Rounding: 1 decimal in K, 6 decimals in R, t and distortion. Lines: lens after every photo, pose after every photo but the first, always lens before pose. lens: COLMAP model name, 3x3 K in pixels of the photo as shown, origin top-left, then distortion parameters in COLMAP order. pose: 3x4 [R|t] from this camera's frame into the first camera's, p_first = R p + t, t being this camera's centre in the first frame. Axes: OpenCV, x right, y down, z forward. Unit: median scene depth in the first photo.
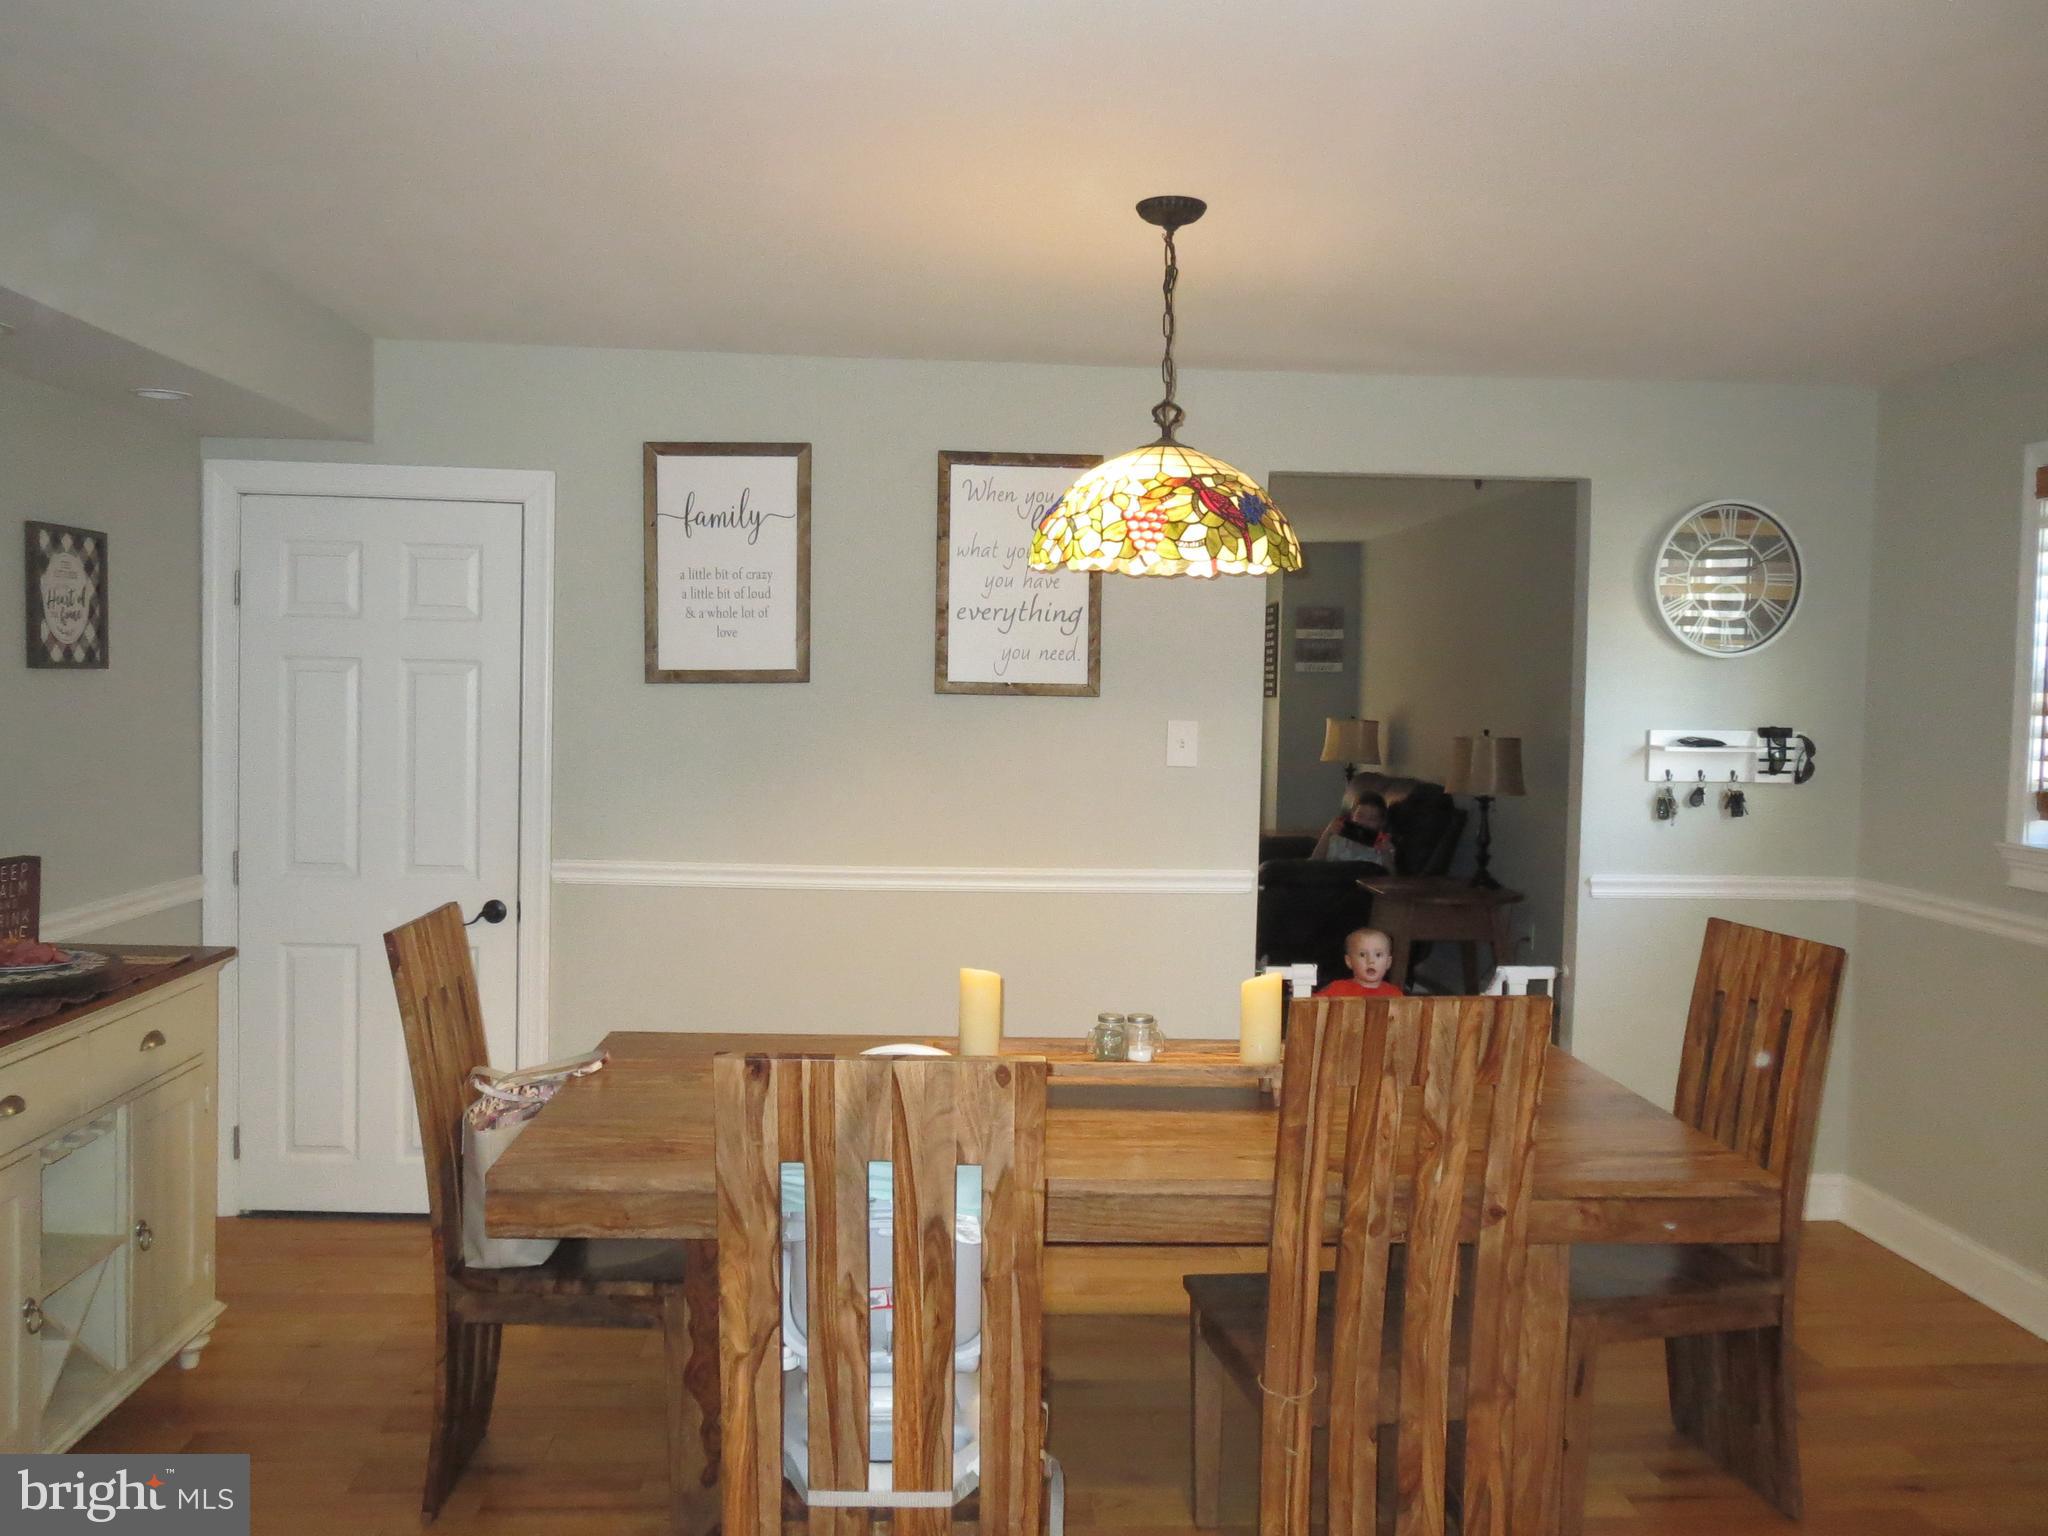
lens RADIAL K [[1696.0, 0, 1011.2], [0, 1696.0, 763.7], [0, 0, 1]] dist [-0.034981, 0.025159]
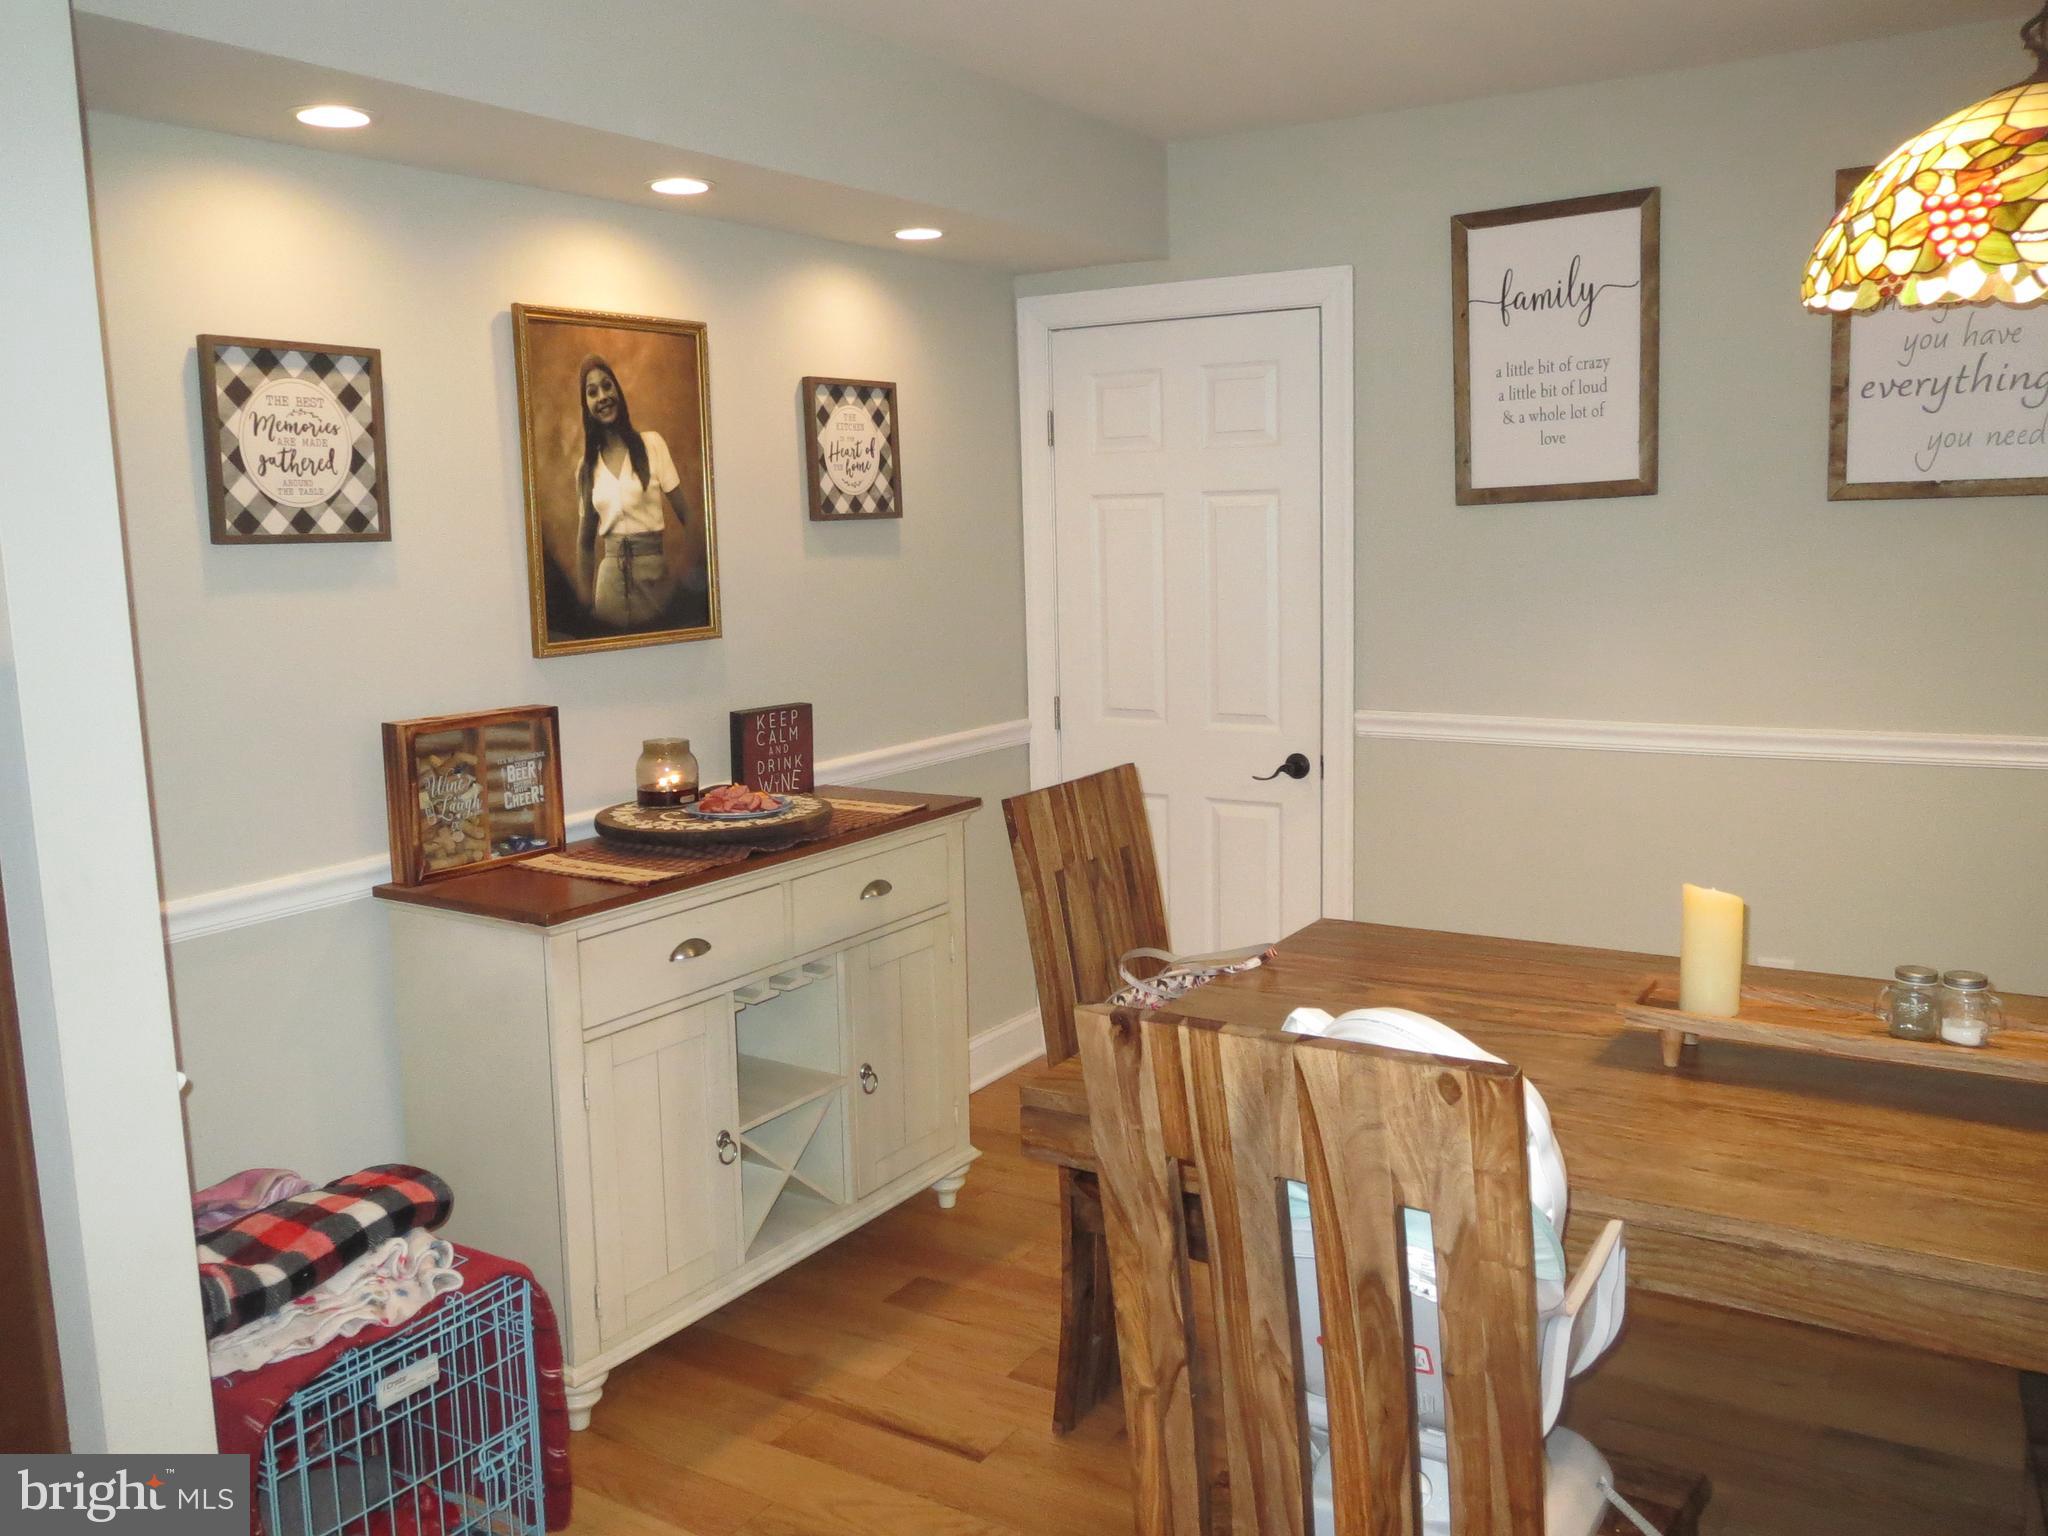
lens RADIAL K [[1696.0, 0, 1011.2], [0, 1696.0, 763.7], [0, 0, 1]] dist [-0.034981, 0.025159]
pose [[0.809287, 0.038050, -0.586180, 0.157019], [0.020644, 0.995441, 0.093117, -0.003106], [0.587050, -0.087459, 0.804812, 0.257116]]
